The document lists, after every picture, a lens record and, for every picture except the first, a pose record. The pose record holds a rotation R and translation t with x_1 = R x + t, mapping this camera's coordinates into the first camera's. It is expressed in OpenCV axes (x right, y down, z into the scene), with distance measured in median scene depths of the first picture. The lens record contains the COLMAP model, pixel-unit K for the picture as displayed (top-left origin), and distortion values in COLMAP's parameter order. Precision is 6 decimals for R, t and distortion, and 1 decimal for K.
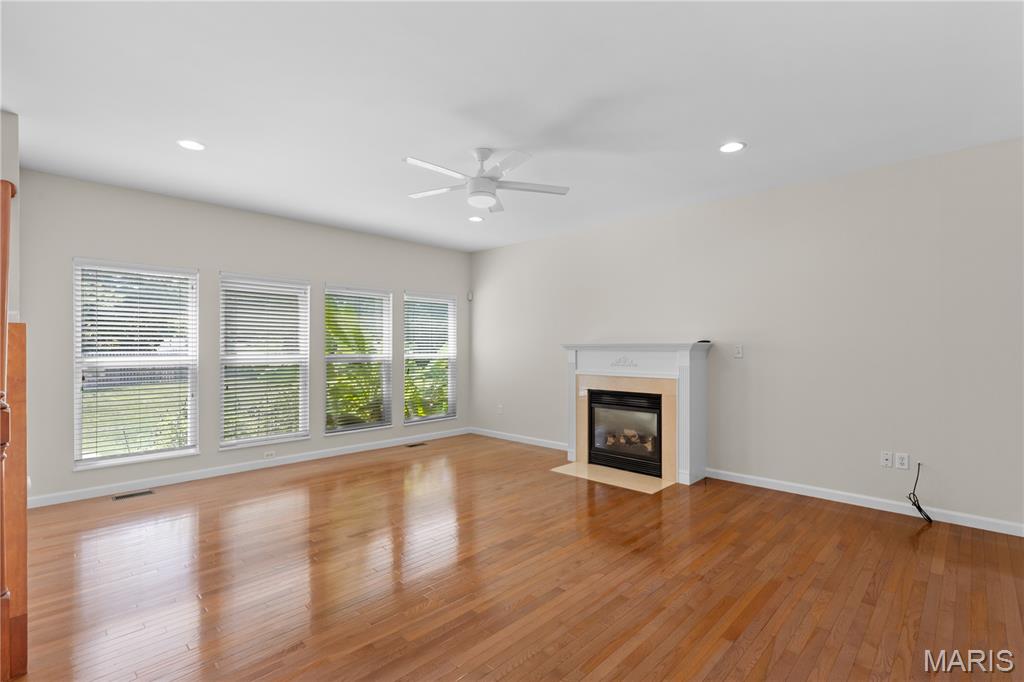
lens RADIAL K [[467.4, 0, 516.5], [0, 467.4, 345.3], [0, 0, 1]] dist [-0.000309, 0.000277]
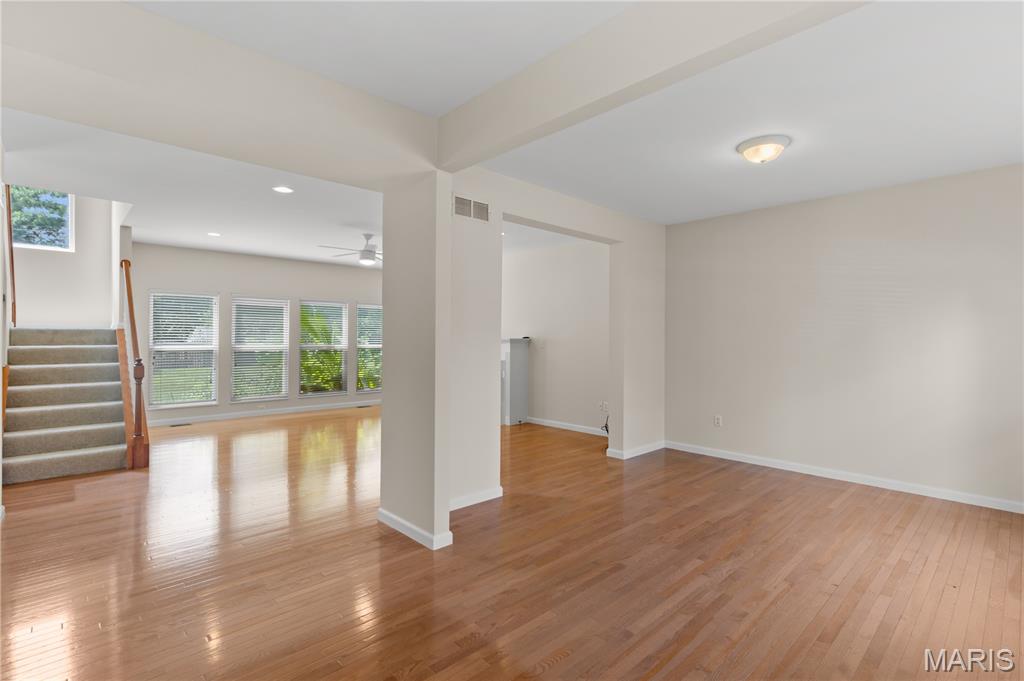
lens RADIAL K [[467.4, 0, 517.7], [0, 467.4, 333.9], [0, 0, 1]] dist [-0.000309, 0.000277]
pose [[0.999204, 0.003458, -0.039739, 0.359666], [-0.003643, 0.999983, -0.004596, -0.010435], [0.039722, 0.004737, 0.999200, -0.495291]]
